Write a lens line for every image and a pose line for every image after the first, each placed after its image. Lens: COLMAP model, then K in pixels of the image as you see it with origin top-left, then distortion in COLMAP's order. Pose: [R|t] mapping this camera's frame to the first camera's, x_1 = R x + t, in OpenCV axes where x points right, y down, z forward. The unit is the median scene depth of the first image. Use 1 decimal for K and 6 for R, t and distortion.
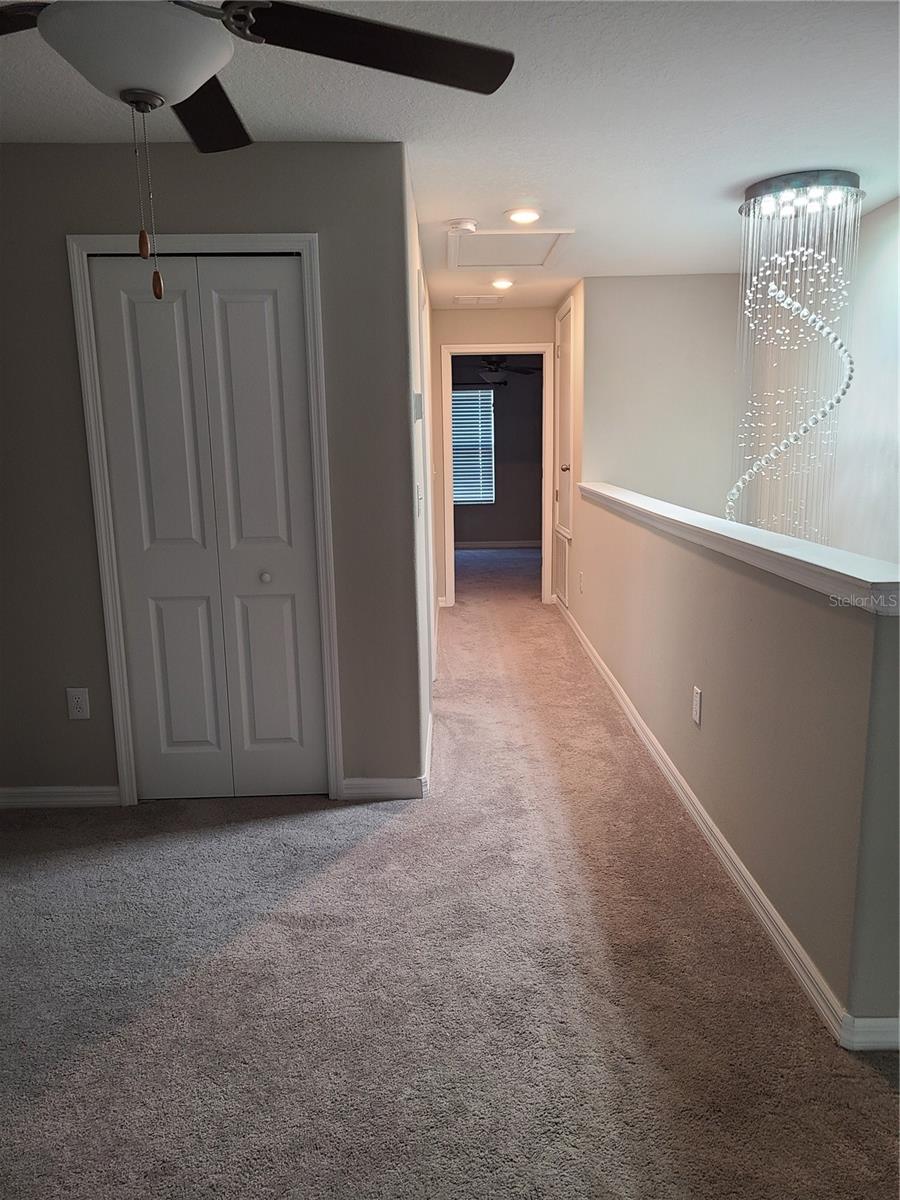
lens RADIAL K [[886.4, 0, 461.3], [0, 886.4, 609.9], [0, 0, 1]] dist [0.061140, -0.033647]
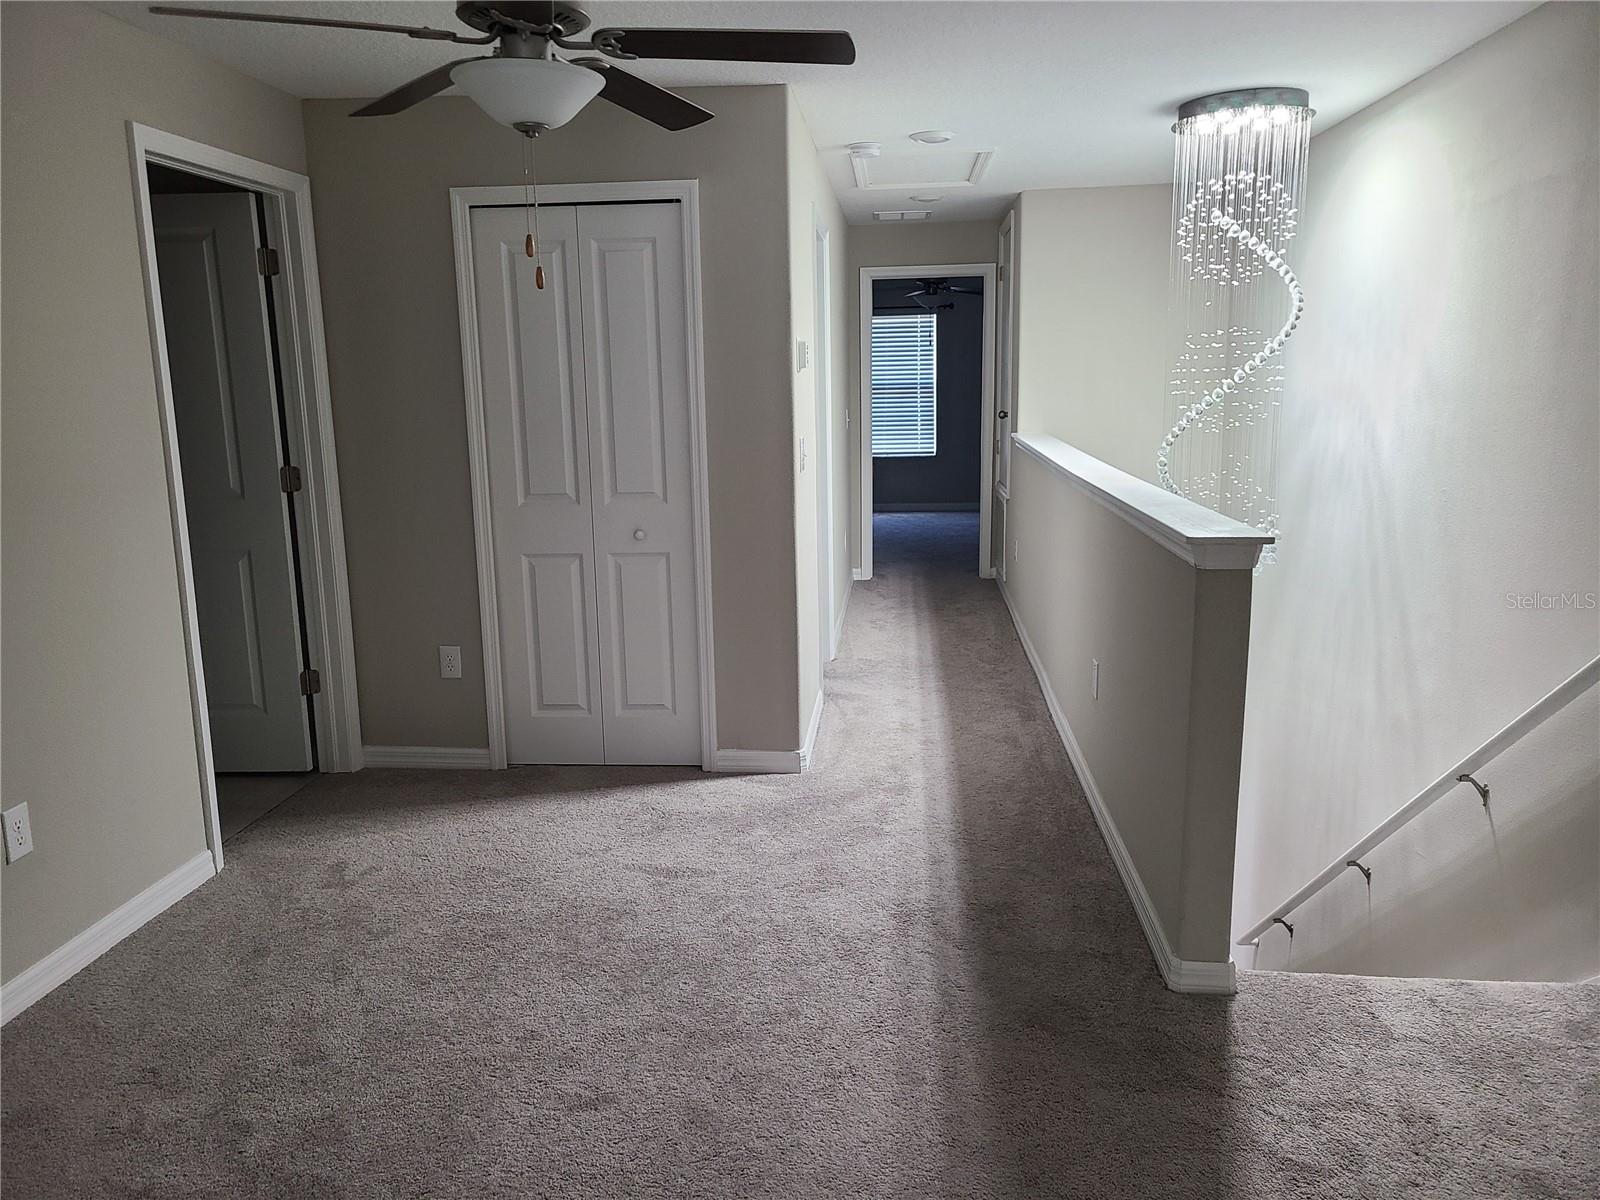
lens RADIAL K [[1181.9, 0, 790.2], [0, 1181.9, 593.8], [0, 0, 1]] dist [0.061140, -0.033647]
pose [[0.994055, 0.017672, -0.107437, 0.080848], [-0.017841, 0.999841, -0.000609, 0.025402], [0.107409, 0.002522, 0.994212, -0.255024]]
